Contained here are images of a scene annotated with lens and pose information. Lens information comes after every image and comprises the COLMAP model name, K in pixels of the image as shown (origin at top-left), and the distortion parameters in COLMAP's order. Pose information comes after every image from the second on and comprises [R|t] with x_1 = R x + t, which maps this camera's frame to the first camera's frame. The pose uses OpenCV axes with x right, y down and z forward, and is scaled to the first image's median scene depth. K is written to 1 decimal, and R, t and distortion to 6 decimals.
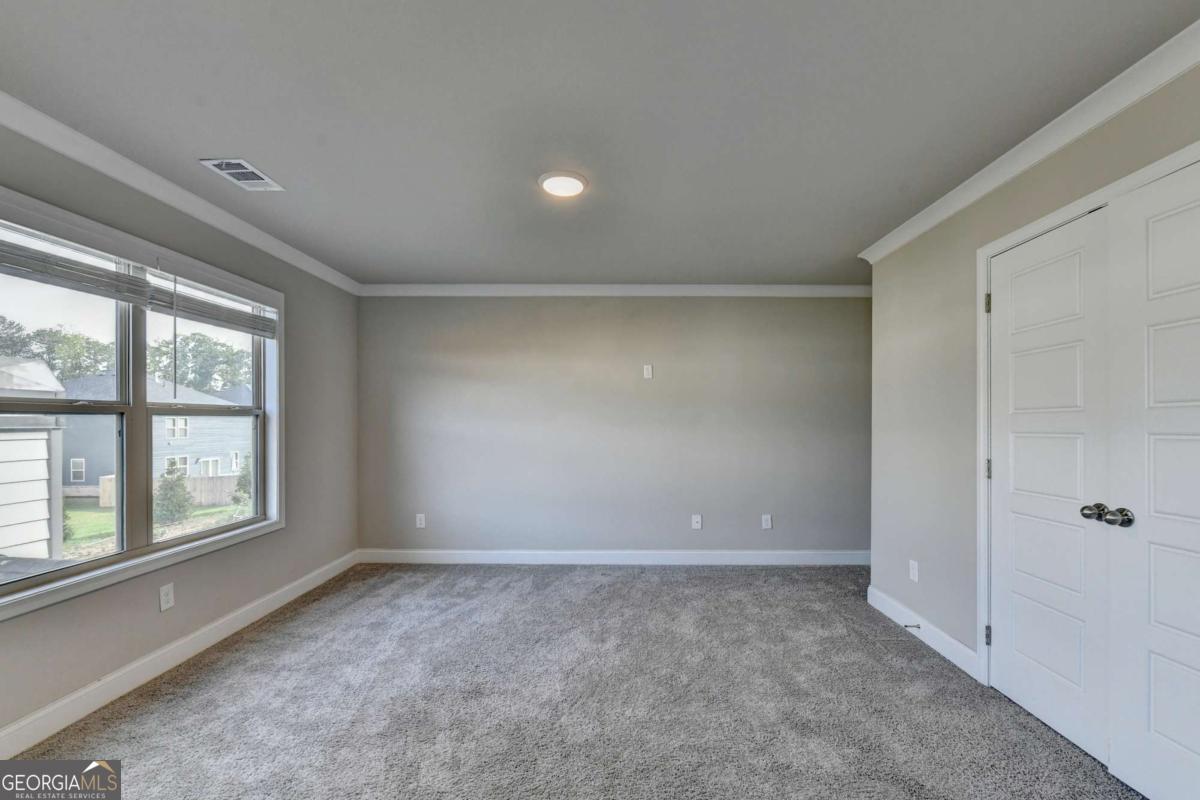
lens RADIAL K [[503.9, 0, 602.7], [0, 503.9, 421.8], [0, 0, 1]] dist [-0.001346, -0.000918]
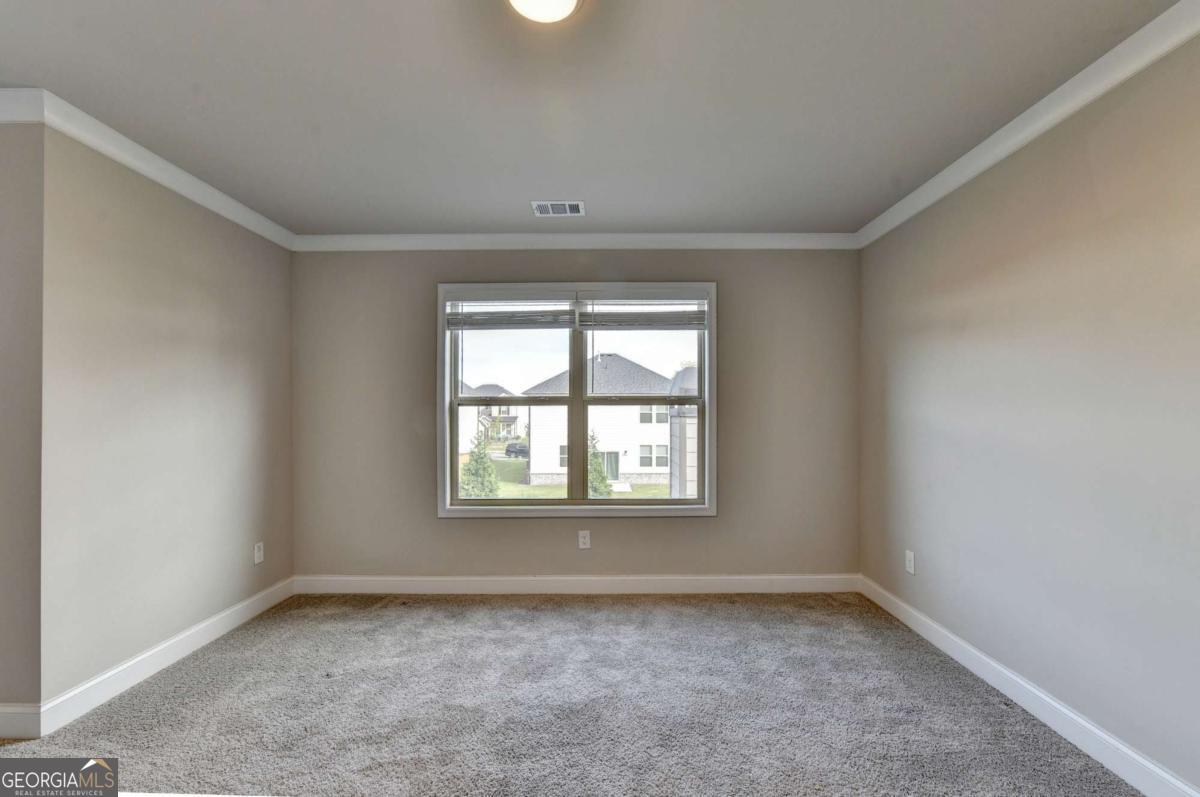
lens RADIAL K [[507.1, 0, 598.1], [0, 507.1, 403.6], [0, 0, 1]] dist [-0.010066, -0.000581]
pose [[0.009548, -0.013745, -0.999860, 0.371932], [0.001608, 0.999904, -0.013730, 0.000608], [0.999953, -0.001477, 0.009569, 0.757197]]
